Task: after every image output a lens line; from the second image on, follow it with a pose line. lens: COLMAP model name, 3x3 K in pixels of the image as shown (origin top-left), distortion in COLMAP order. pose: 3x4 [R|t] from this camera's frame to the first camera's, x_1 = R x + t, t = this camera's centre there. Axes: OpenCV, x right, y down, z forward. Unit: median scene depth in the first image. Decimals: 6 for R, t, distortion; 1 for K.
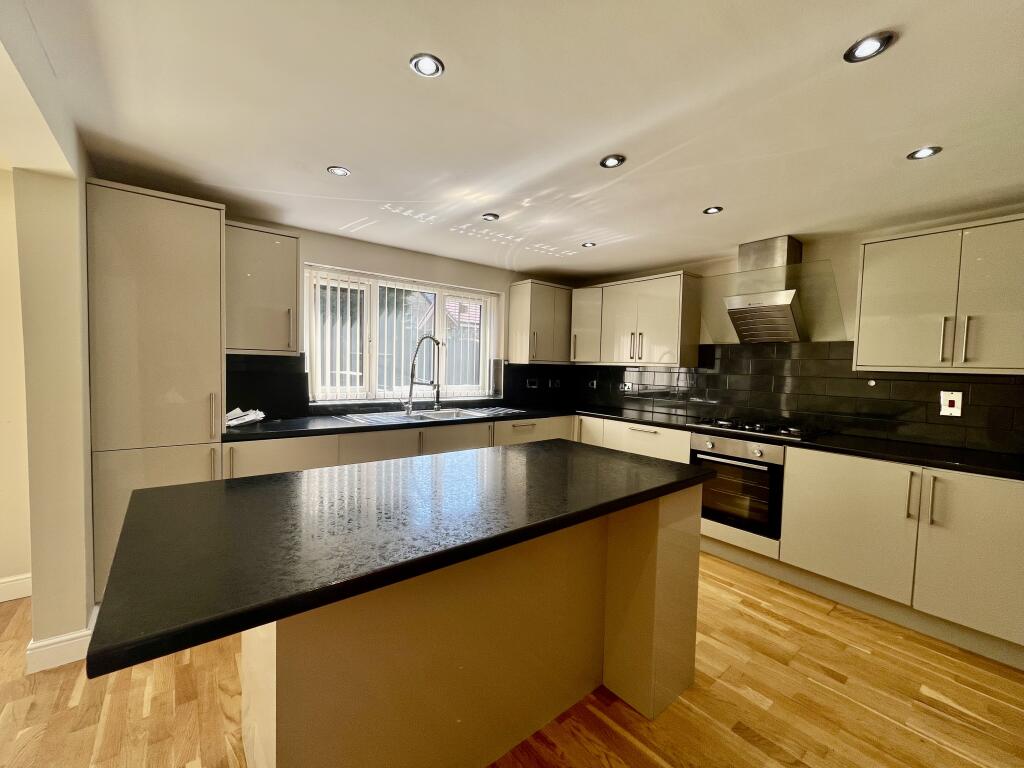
lens RADIAL K [[418.2, 0, 507.5], [0, 418.2, 385.4], [0, 0, 1]] dist [0.003699, -0.000114]
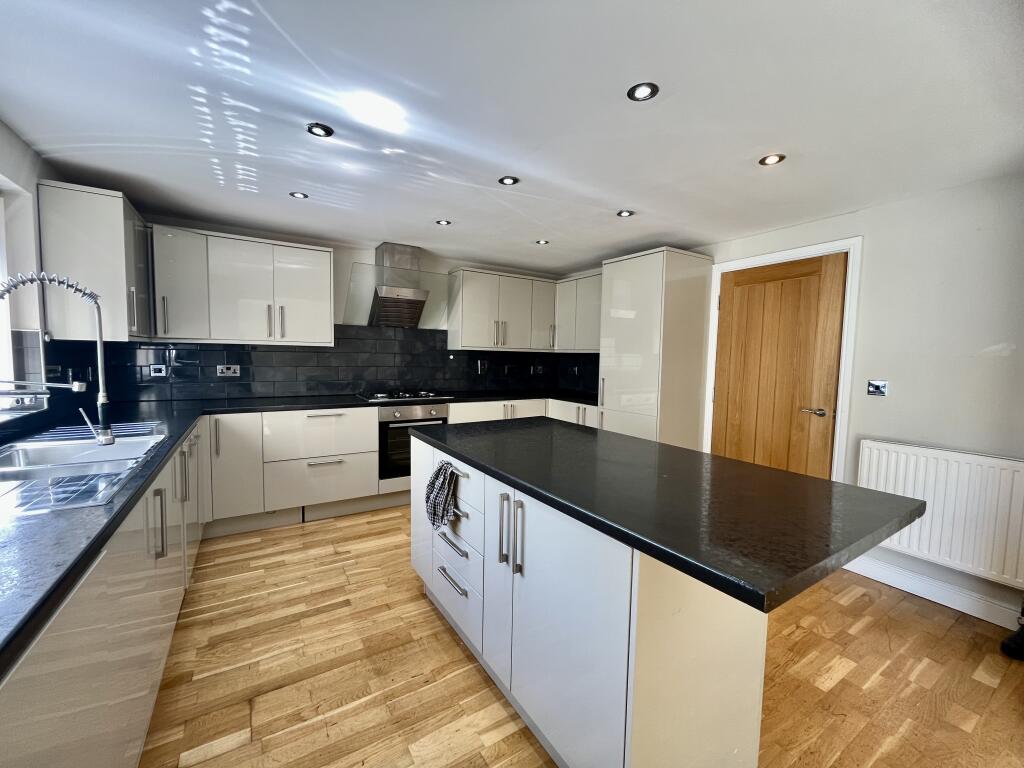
lens RADIAL K [[418.2, 0, 510.2], [0, 418.2, 384.8], [0, 0, 1]] dist [0.003699, -0.000114]
pose [[0.117064, -0.100842, 0.987991, -0.646702], [0.027236, 0.994783, 0.098308, -0.048244], [-0.992751, 0.015401, 0.119199, 0.565905]]
